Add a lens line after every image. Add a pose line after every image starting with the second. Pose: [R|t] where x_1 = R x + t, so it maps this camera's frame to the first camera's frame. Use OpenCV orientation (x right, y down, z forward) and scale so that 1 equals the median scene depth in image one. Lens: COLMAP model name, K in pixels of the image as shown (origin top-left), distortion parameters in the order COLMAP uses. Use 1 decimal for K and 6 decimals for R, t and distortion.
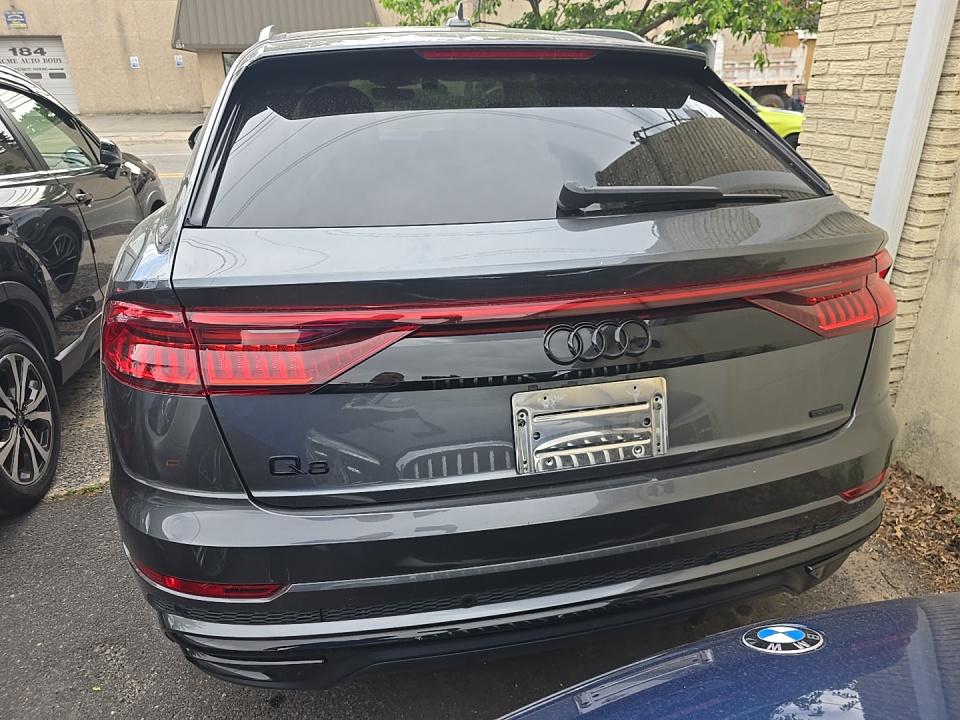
lens RADIAL K [[639.4, 0, 480.0], [0, 639.4, 360.0], [0, 0, 1]] dist [0.037200, -0.034826]
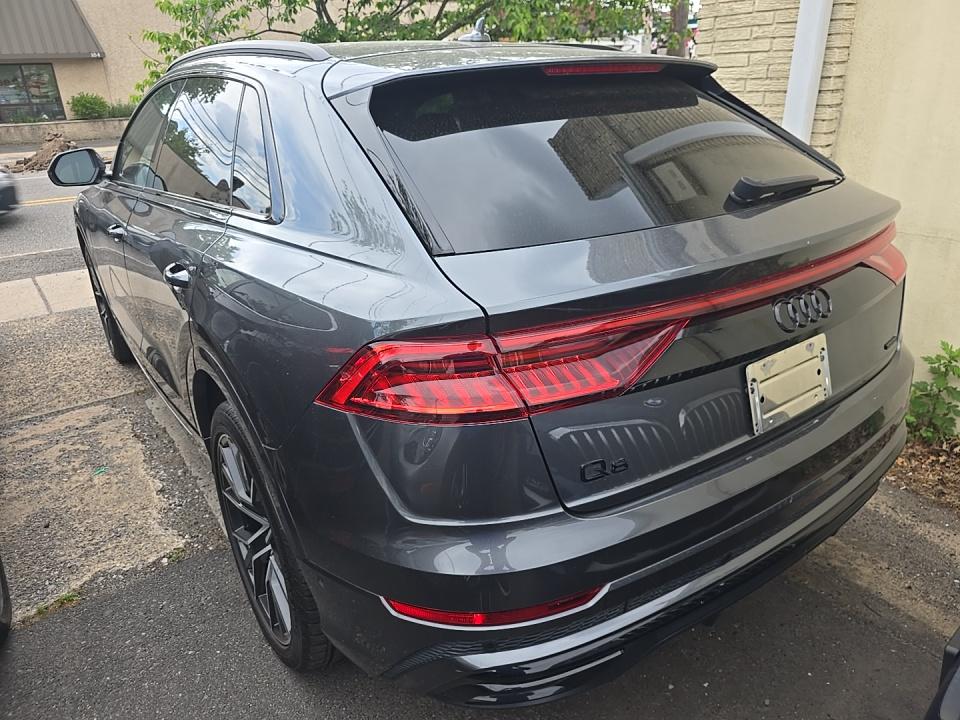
lens RADIAL K [[648.8, 0, 480.0], [0, 648.8, 360.0], [0, 0, 1]] dist [0.003221, 0.001002]
pose [[0.928386, -0.168059, 0.331446, -0.389014], [0.171212, 0.985033, 0.019891, -0.031319], [-0.329828, 0.038281, 0.943265, 0.032609]]
